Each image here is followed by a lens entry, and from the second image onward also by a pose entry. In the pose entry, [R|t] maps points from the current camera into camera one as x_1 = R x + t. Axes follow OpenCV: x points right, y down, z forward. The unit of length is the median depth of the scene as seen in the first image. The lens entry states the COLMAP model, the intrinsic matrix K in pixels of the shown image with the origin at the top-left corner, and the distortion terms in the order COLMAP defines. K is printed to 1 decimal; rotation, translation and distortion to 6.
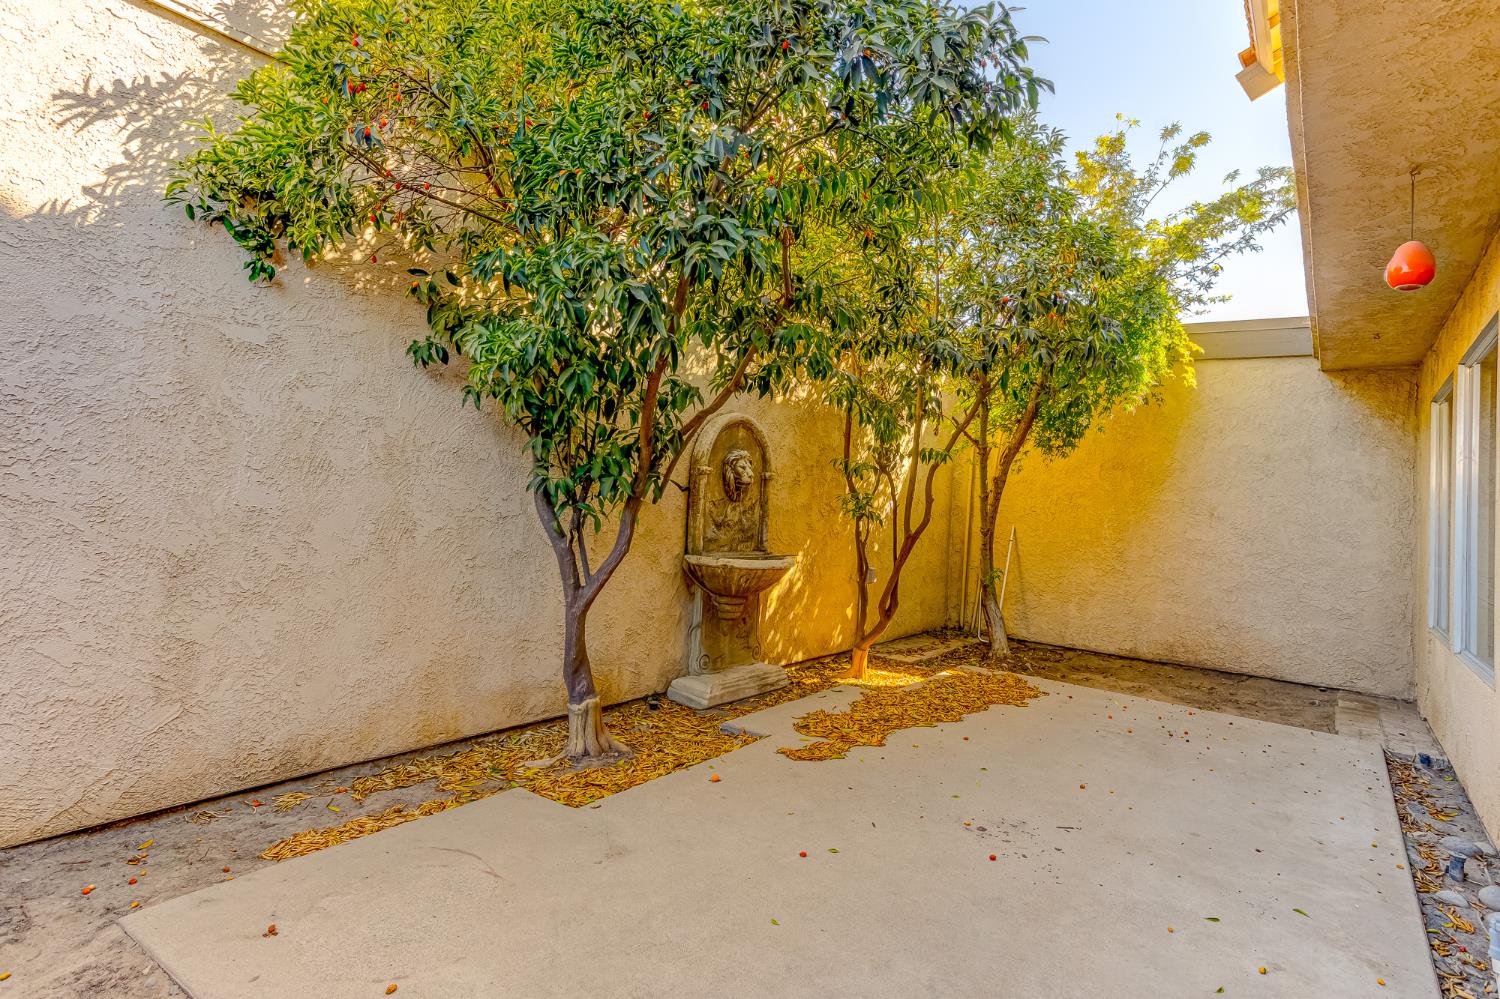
lens RADIAL K [[784.8, 0, 771.8], [0, 784.8, 443.4], [0, 0, 1]] dist [0.018984, 0.002331]
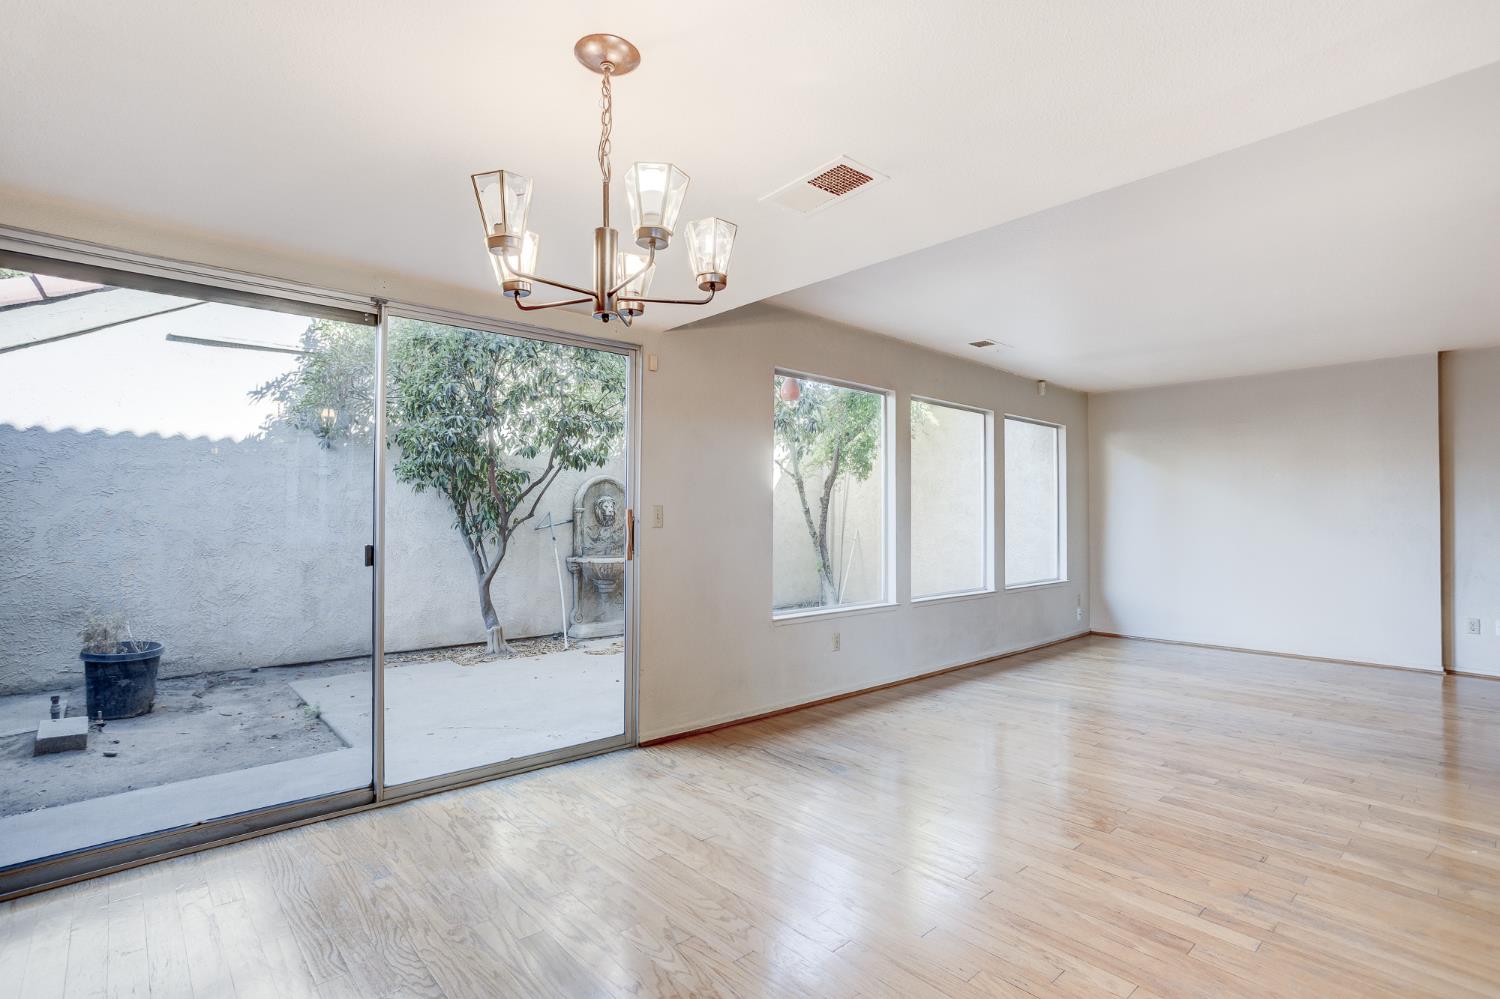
lens RADIAL K [[739.5, 0, 758.6], [0, 739.5, 502.1], [0, 0, 1]] dist [-0.043323, 0.024594]
pose [[0.980138, -0.074489, -0.183798, 1.007855], [0.081828, 0.996111, 0.032662, -0.008480], [0.180650, -0.047053, 0.982421, -0.921301]]
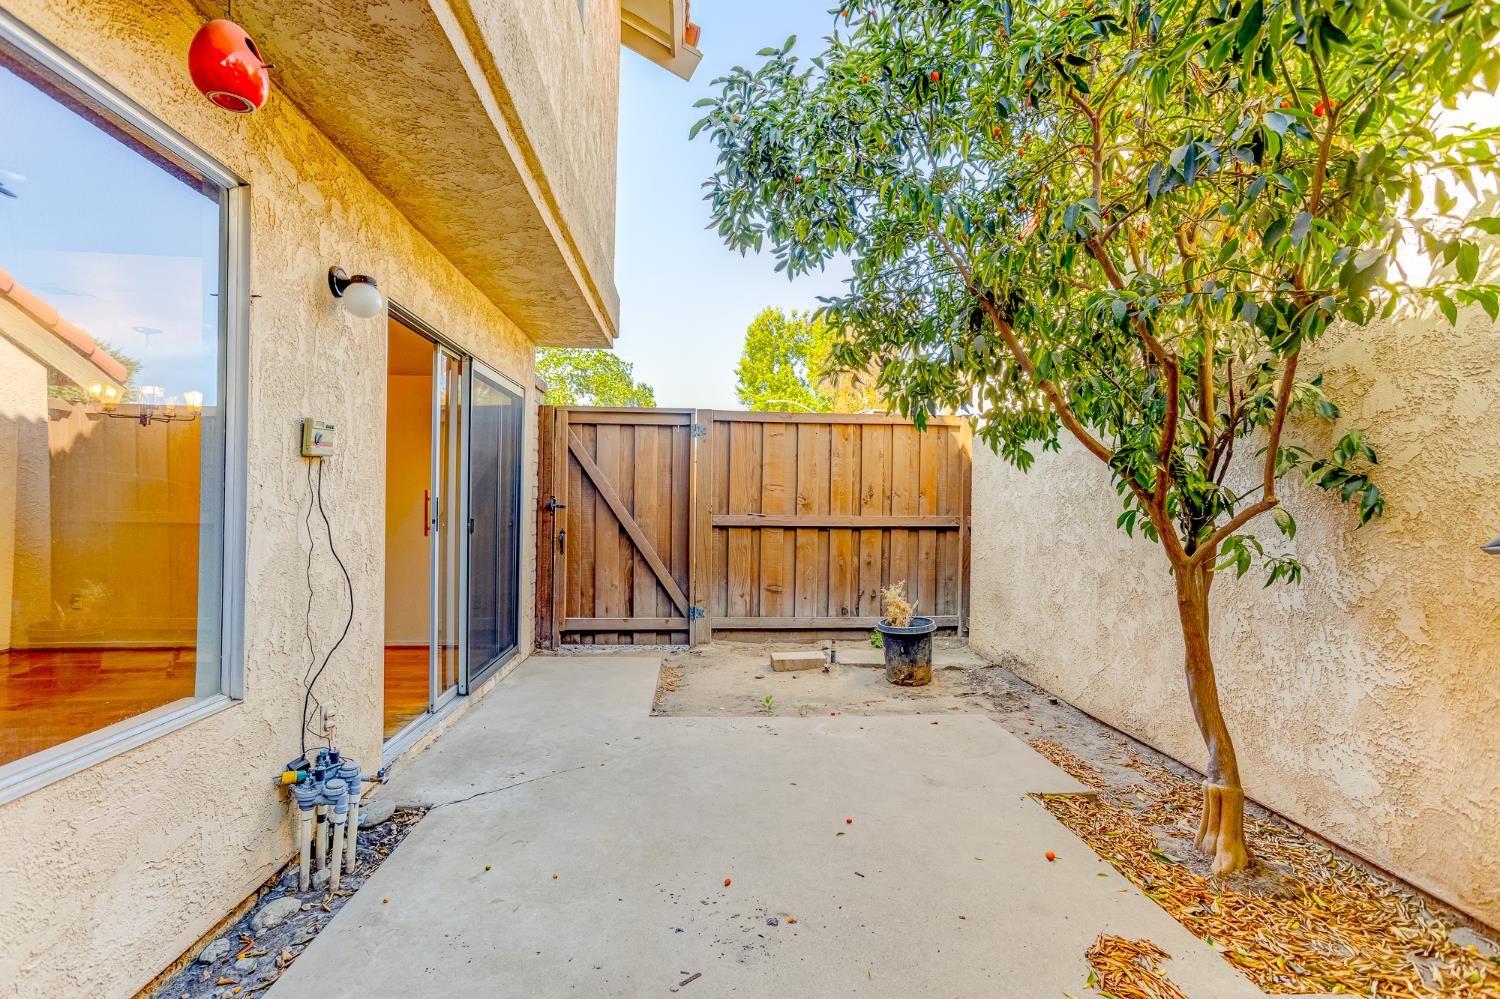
lens RADIAL K [[710.1, 0, 750.0], [0, 710.1, 495.3], [0, 0, 1]] dist [0.004323, 0.000678]
pose [[-0.760194, -0.094067, -0.642851, 0.779921], [-0.025478, 0.993018, -0.115177, 0.153611], [0.649197, -0.071178, -0.757283, 1.560696]]
